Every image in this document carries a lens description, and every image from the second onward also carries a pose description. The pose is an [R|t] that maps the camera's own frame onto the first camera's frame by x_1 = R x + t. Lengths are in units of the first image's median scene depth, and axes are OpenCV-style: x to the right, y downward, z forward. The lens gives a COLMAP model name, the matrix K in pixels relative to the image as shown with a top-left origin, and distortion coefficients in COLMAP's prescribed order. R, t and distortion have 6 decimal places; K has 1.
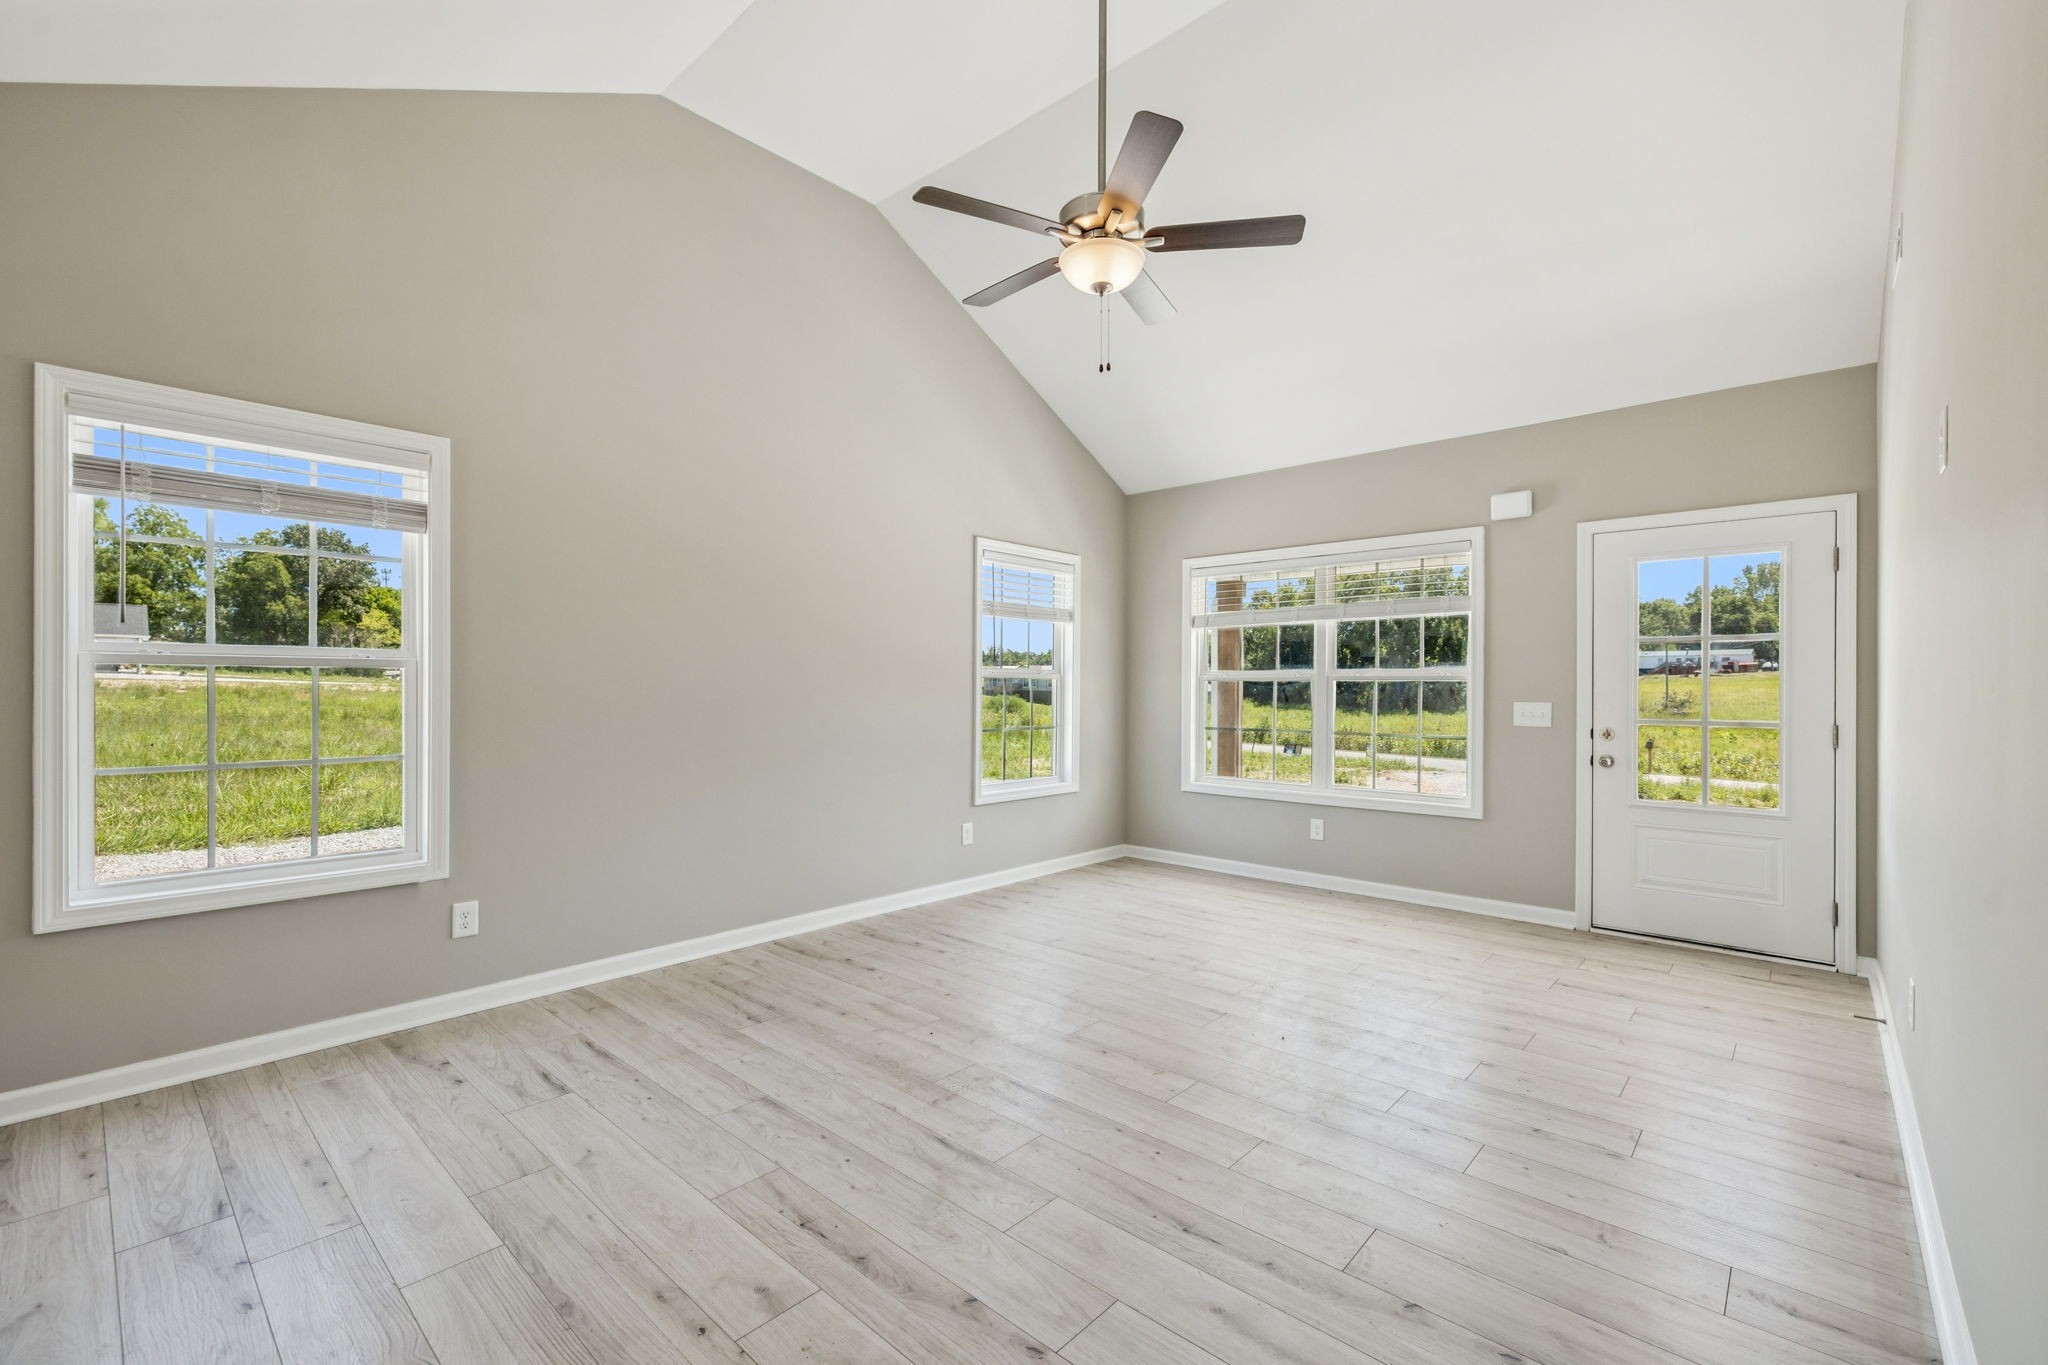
lens RADIAL K [[872.3, 0, 1017.0], [0, 872.3, 692.0], [0, 0, 1]] dist [0.000865, -0.000119]
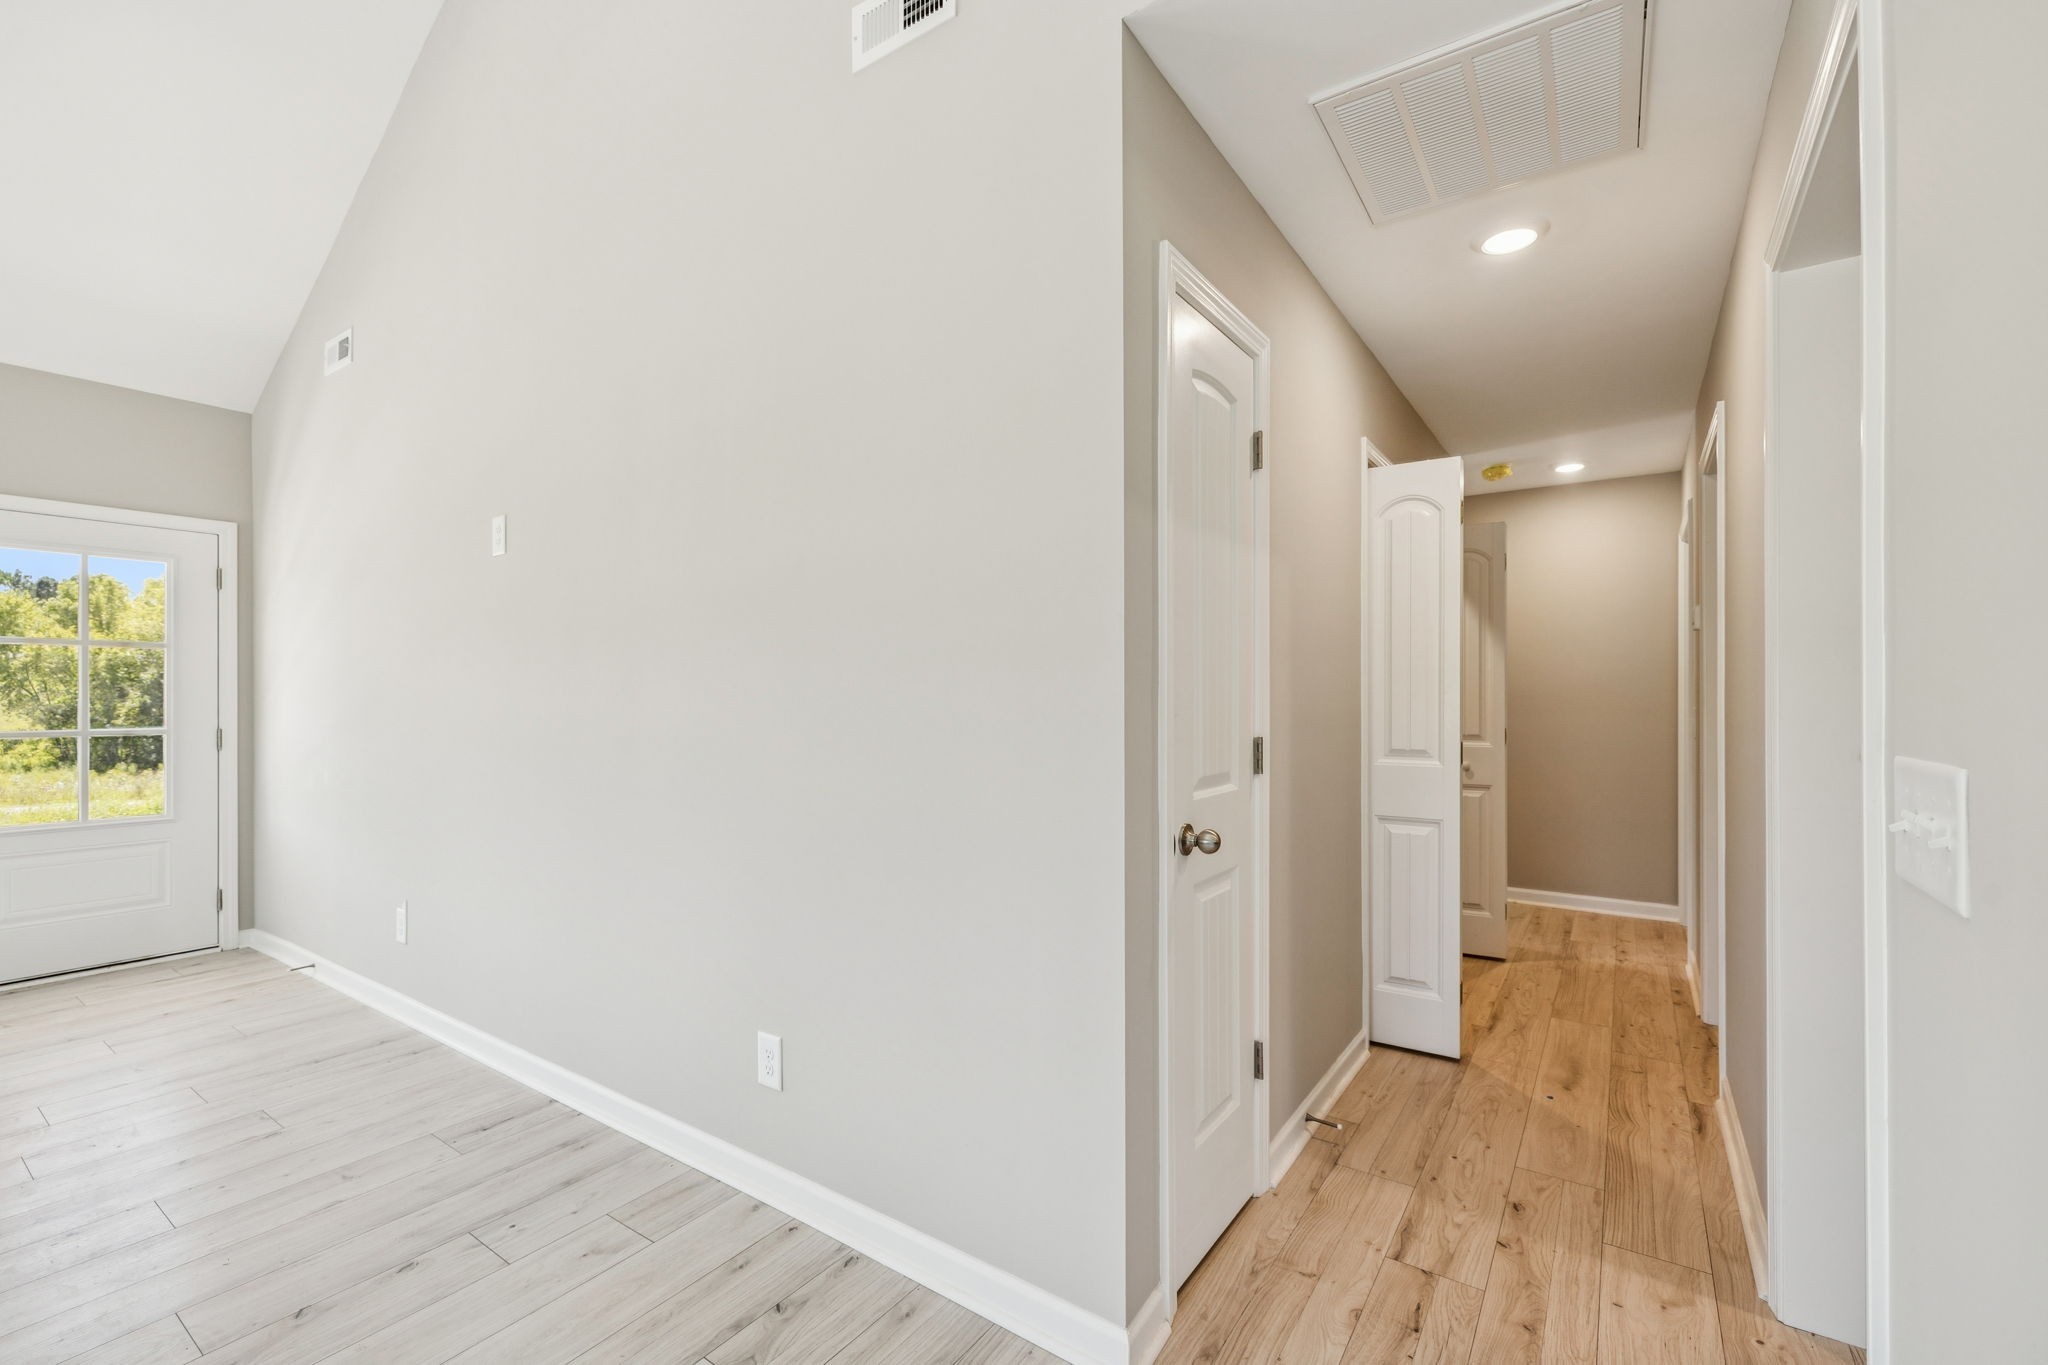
lens RADIAL K [[872.3, 0, 1017.0], [0, 872.3, 692.0], [0, 0, 1]] dist [0.000865, -0.000119]
pose [[-0.128395, 0.001158, 0.991722, -0.299755], [0.008004, 0.999968, -0.000131, -0.000227], [-0.991691, 0.007921, -0.128400, 0.143469]]
